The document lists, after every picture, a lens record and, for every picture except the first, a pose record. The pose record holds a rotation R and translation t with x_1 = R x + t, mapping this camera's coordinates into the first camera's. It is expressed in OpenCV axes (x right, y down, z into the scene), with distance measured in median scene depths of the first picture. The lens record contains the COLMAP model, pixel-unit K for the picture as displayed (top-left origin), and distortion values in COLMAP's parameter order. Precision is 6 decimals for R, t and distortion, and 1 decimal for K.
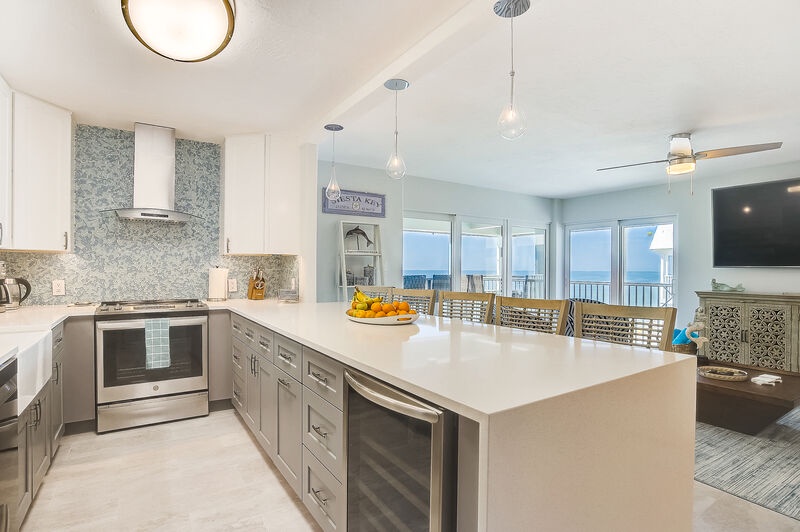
lens RADIAL K [[413.4, 0, 398.1], [0, 413.4, 269.6], [0, 0, 1]] dist [-0.026964, 0.006123]
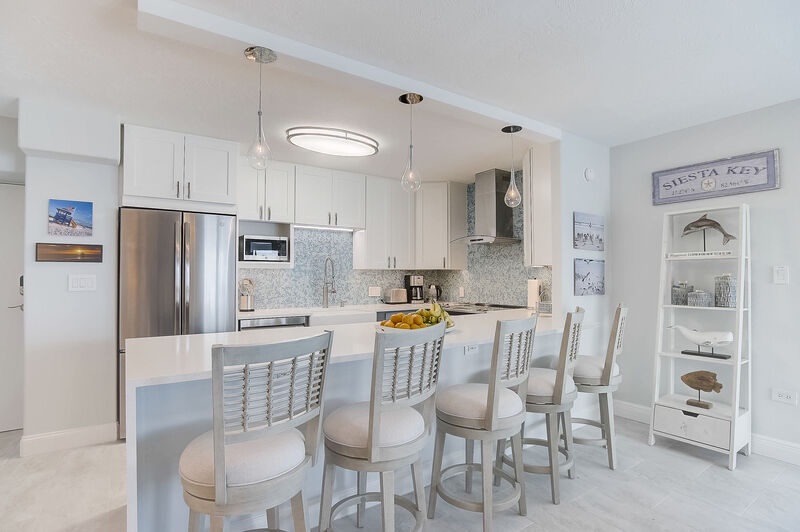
lens RADIAL K [[413.4, 0, 405.3], [0, 413.4, 270.6], [0, 0, 1]] dist [-0.026964, 0.006123]
pose [[0.048755, -0.019274, -0.998625, 0.667221], [0.002222, 0.999813, -0.019189, -0.007115], [0.998808, -0.001283, 0.048789, 0.630734]]
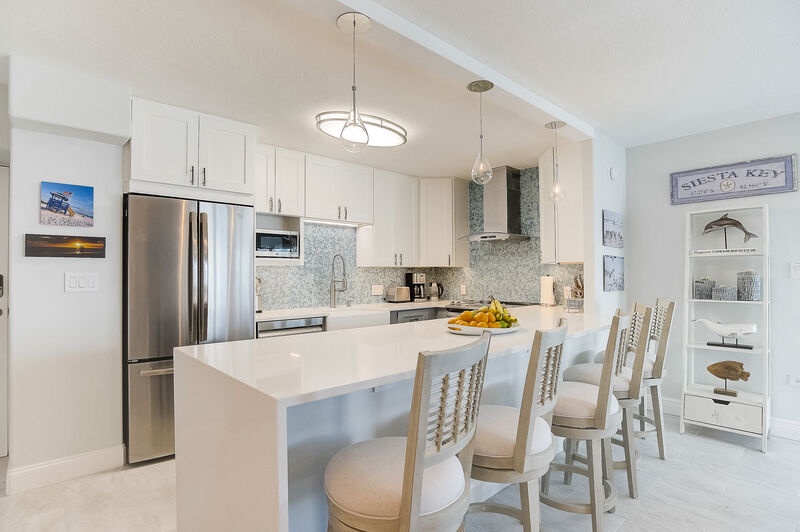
lens RADIAL K [[413.4, 0, 405.1], [0, 413.4, 270.2], [0, 0, 1]] dist [-0.026964, 0.006123]
pose [[0.191695, -0.018153, -0.981287, 0.601162], [0.007327, 0.999828, -0.017065, -0.004082], [0.981427, -0.003918, 0.191795, 0.429591]]
